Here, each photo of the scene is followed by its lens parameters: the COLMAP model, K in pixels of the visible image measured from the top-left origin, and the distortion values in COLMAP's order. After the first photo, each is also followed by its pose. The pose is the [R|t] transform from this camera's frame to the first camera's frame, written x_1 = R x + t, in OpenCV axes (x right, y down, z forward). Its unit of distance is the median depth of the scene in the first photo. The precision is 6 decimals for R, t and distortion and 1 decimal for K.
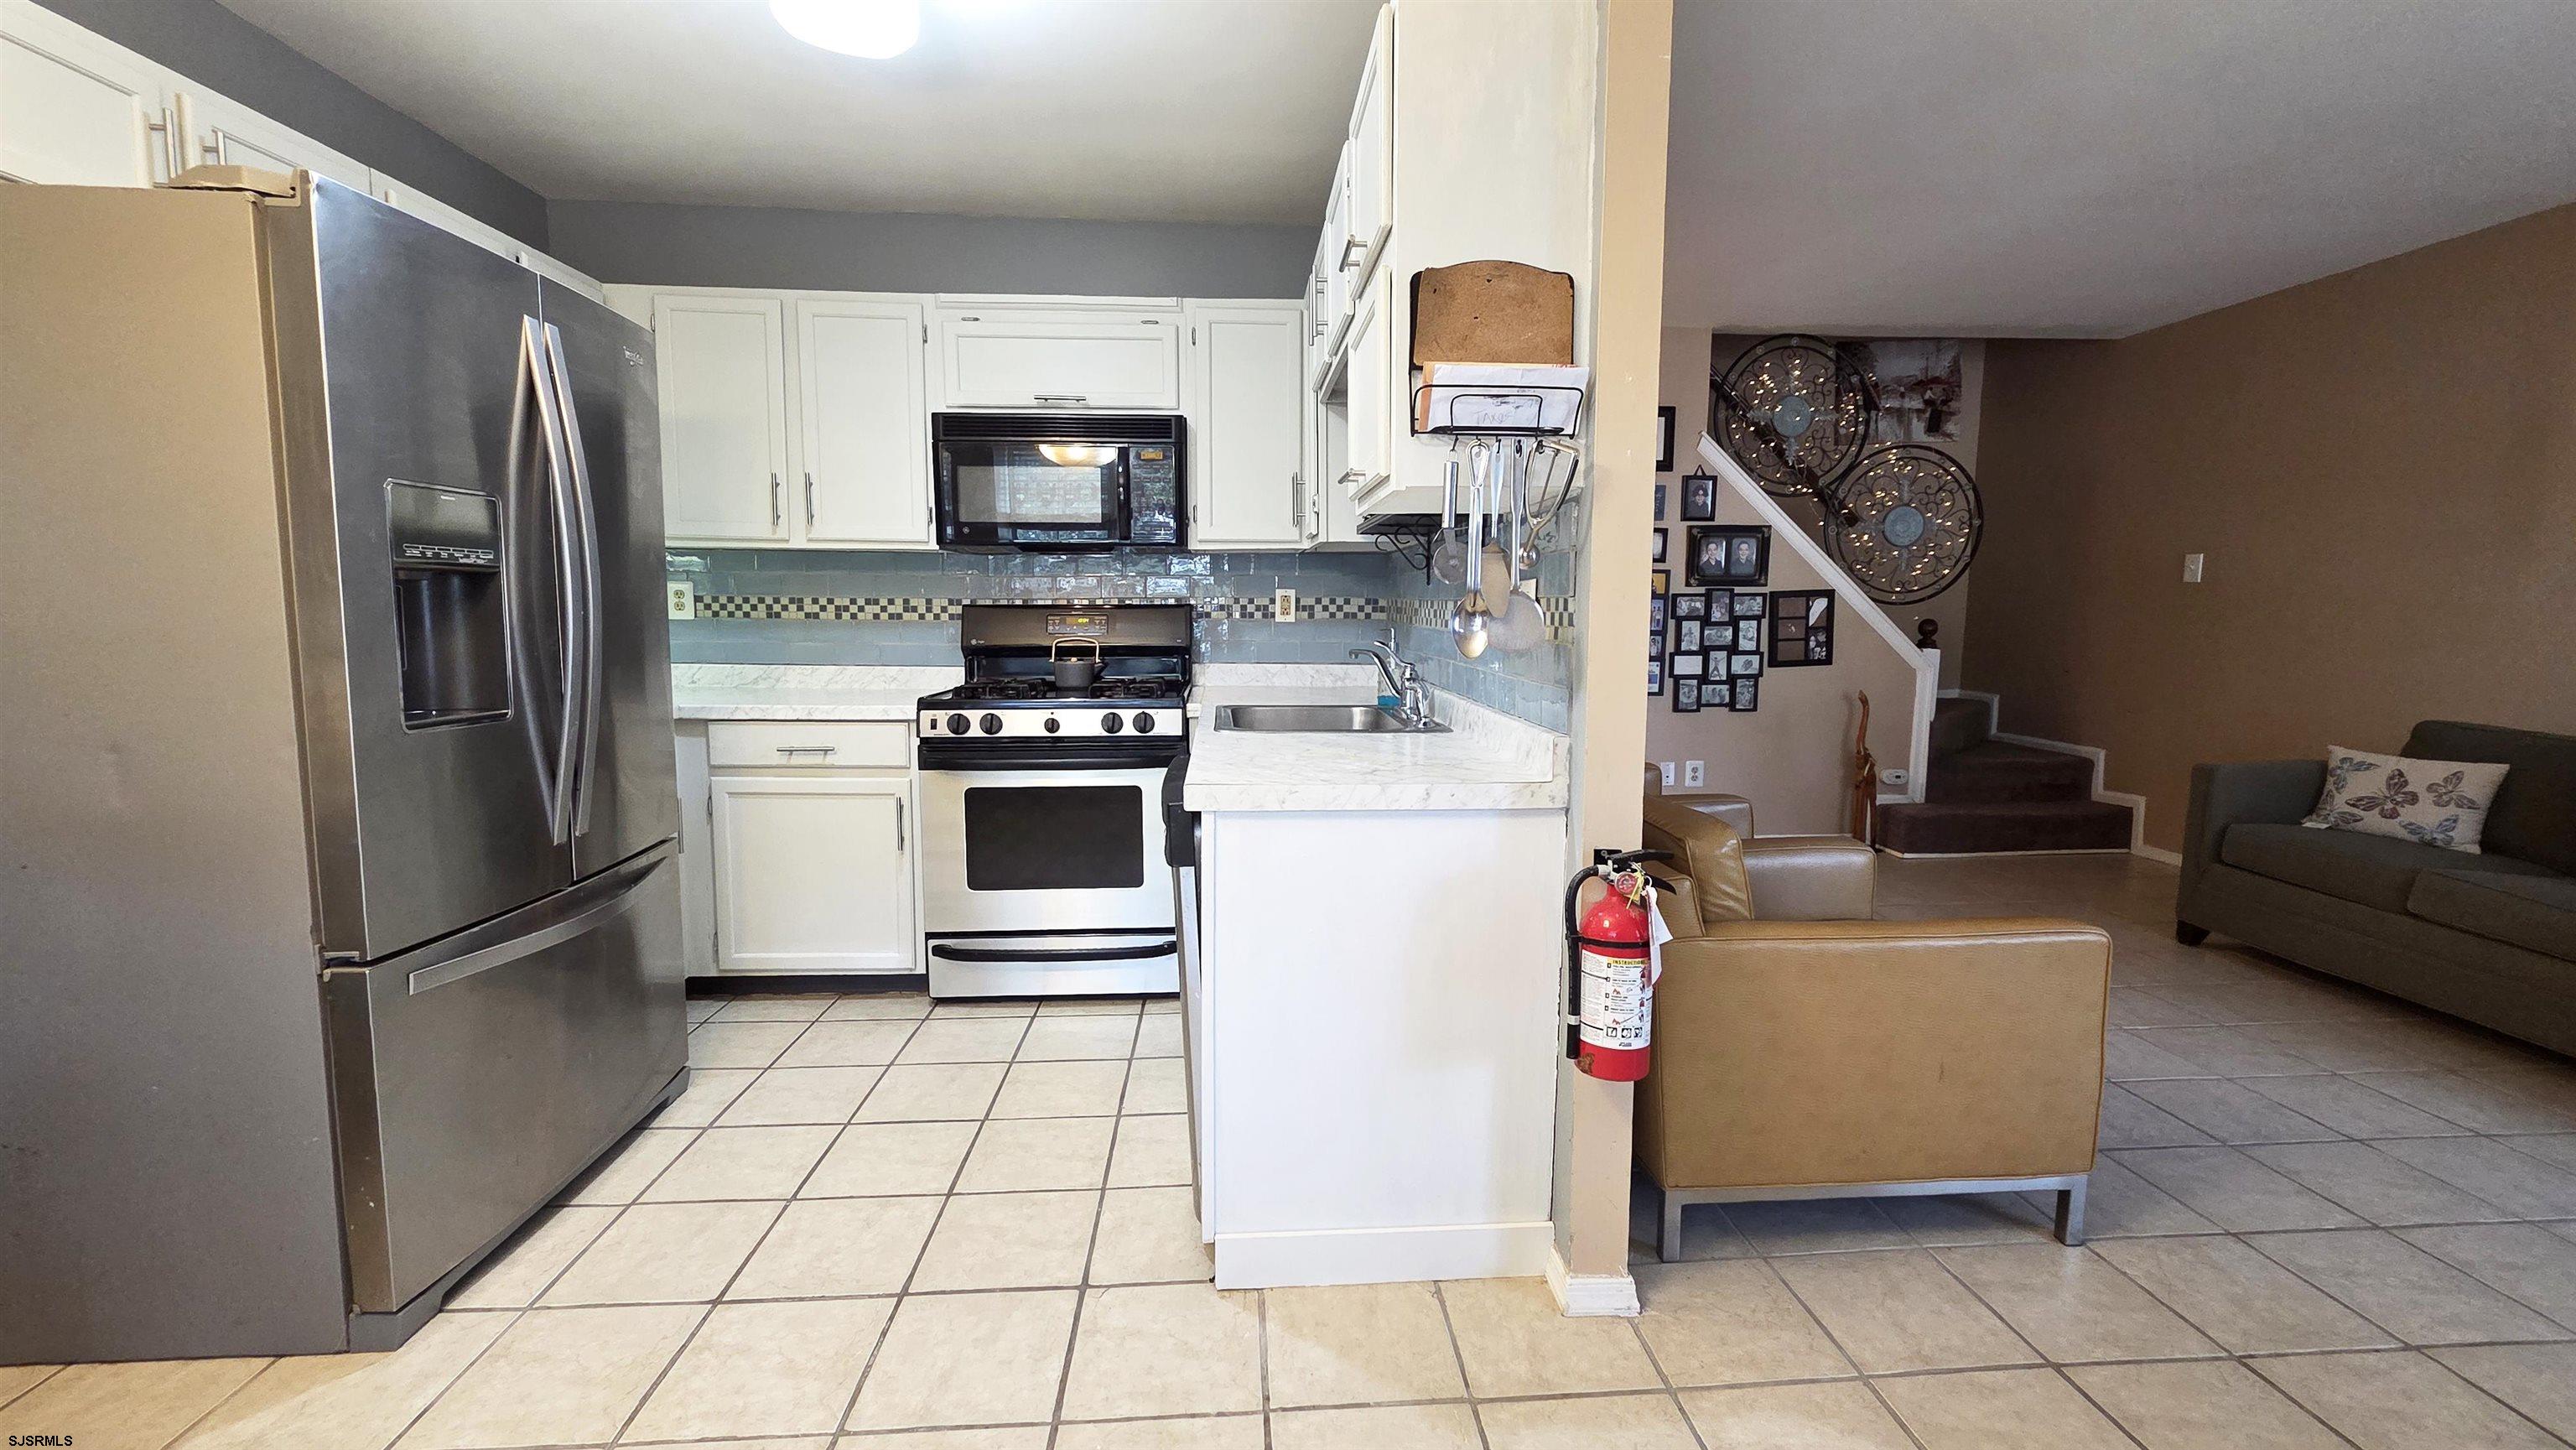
lens RADIAL K [[1055.3, 0, 1300.6], [0, 1055.3, 721.4], [0, 0, 1]] dist [0.002386, -0.000092]
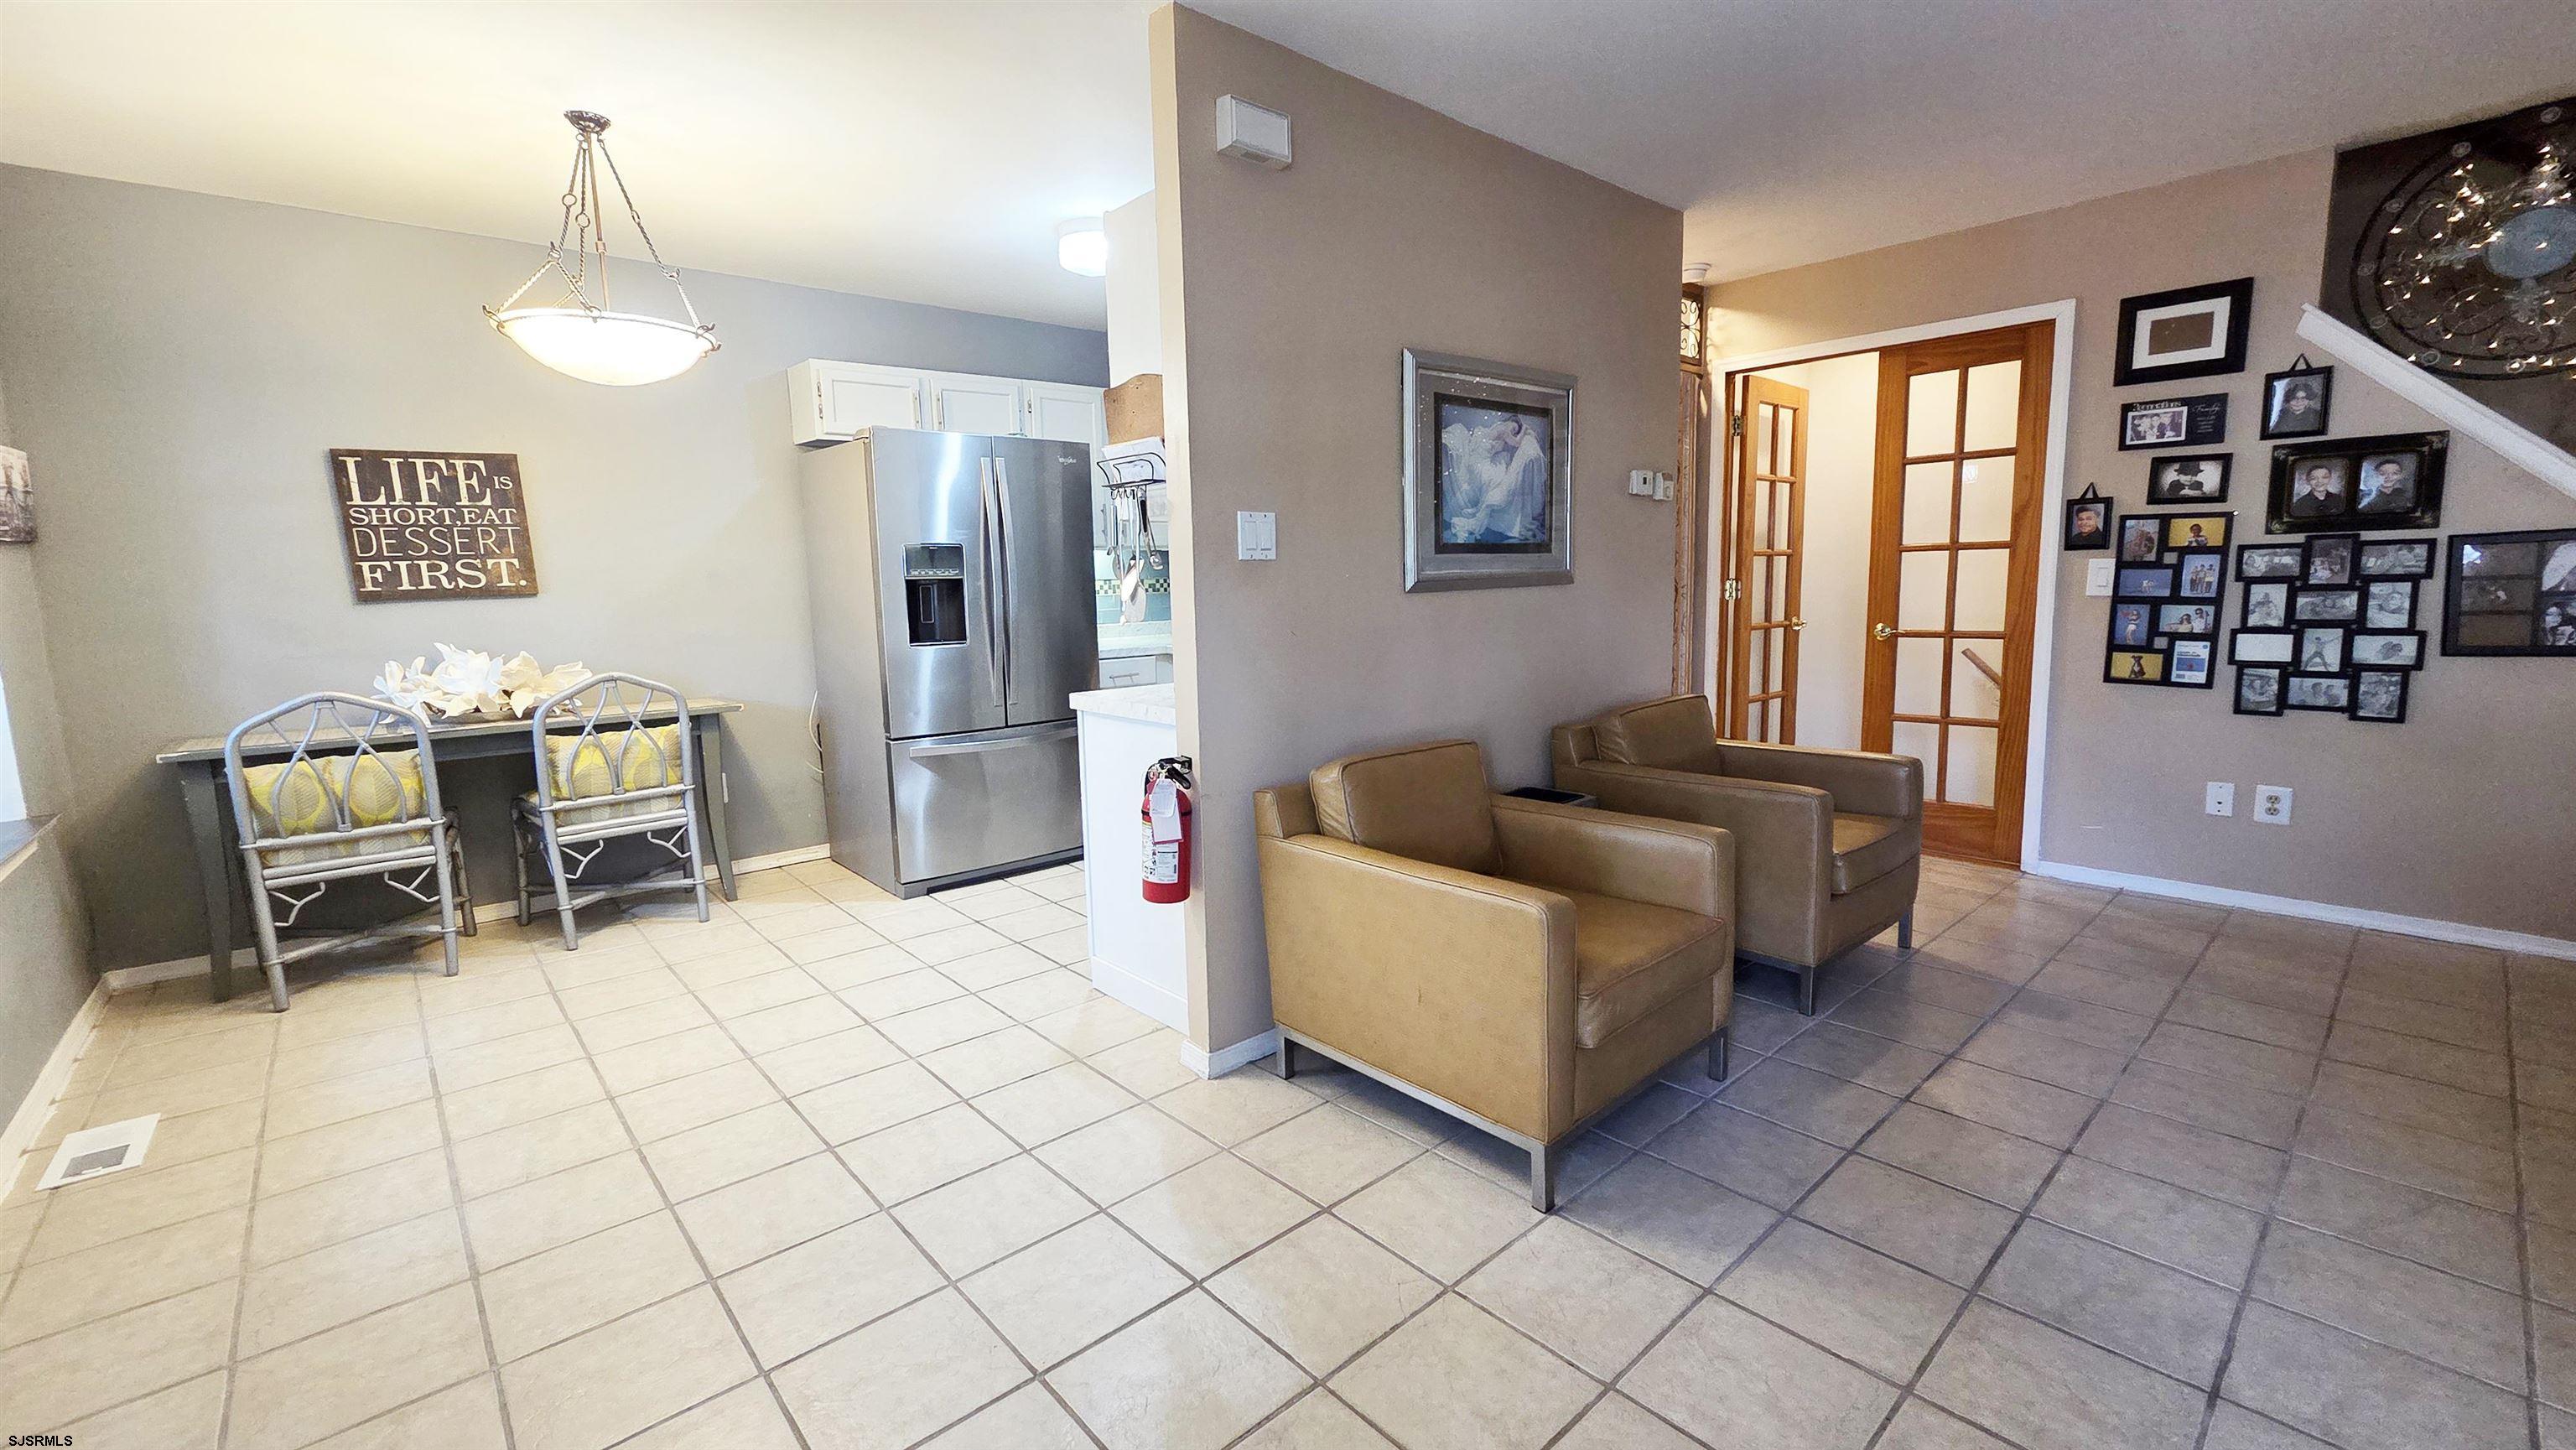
lens RADIAL K [[1055.3, 0, 1300.6], [0, 1055.3, 721.4], [0, 0, 1]] dist [0.002386, -0.000092]
pose [[0.615577, 0.091740, -0.782719, 0.738233], [-0.060955, 0.995768, 0.068772, -0.019660], [0.785716, 0.005376, 0.618564, 0.096643]]
